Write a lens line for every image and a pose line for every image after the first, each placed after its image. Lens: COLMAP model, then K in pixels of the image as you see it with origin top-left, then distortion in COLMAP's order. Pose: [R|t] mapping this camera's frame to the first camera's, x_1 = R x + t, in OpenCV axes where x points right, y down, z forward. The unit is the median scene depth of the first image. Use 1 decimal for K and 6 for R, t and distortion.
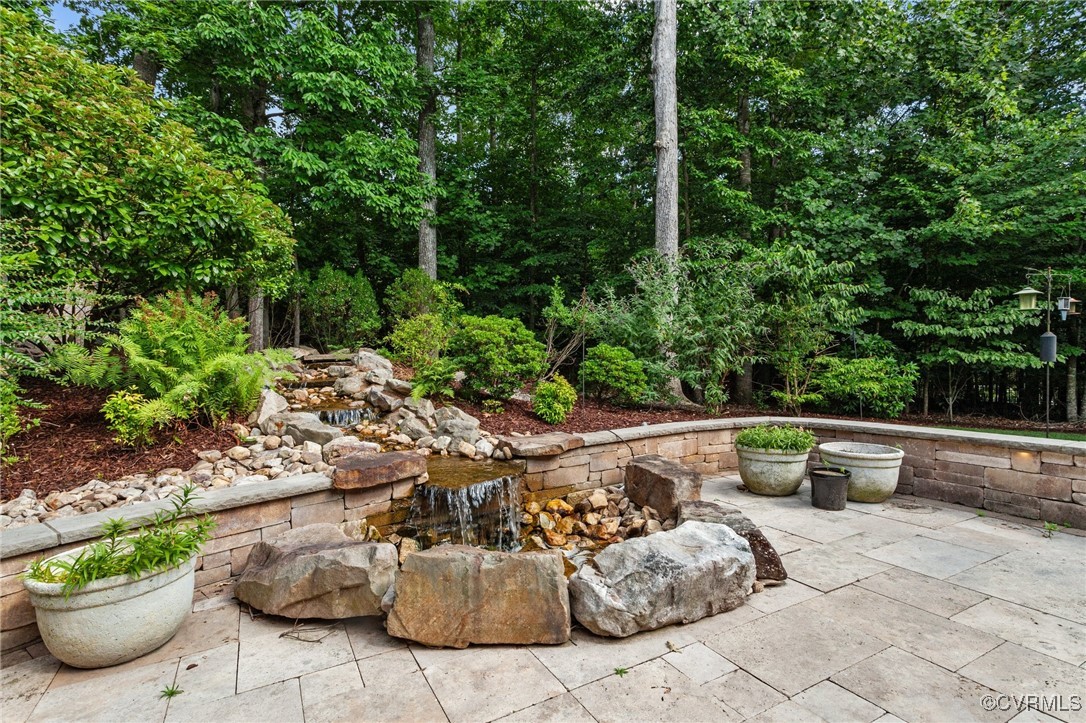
lens RADIAL K [[520.1, 0, 539.9], [0, 520.1, 364.3], [0, 0, 1]] dist [0.003388, 0.000105]
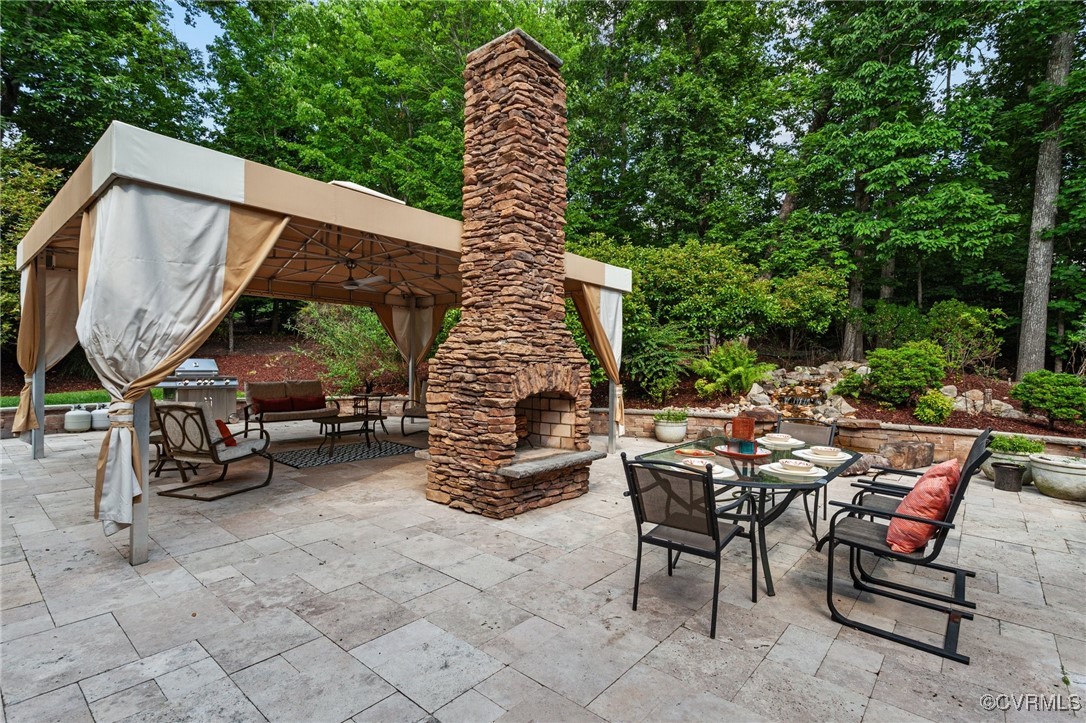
lens RADIAL K [[520.1, 0, 543.1], [0, 520.1, 362.9], [0, 0, 1]] dist [0.003388, 0.000105]
pose [[0.343714, 0.034944, -0.938424, 1.333024], [-0.045738, 0.998744, 0.020438, -0.046385], [0.937960, 0.035897, 0.344881, -0.671531]]
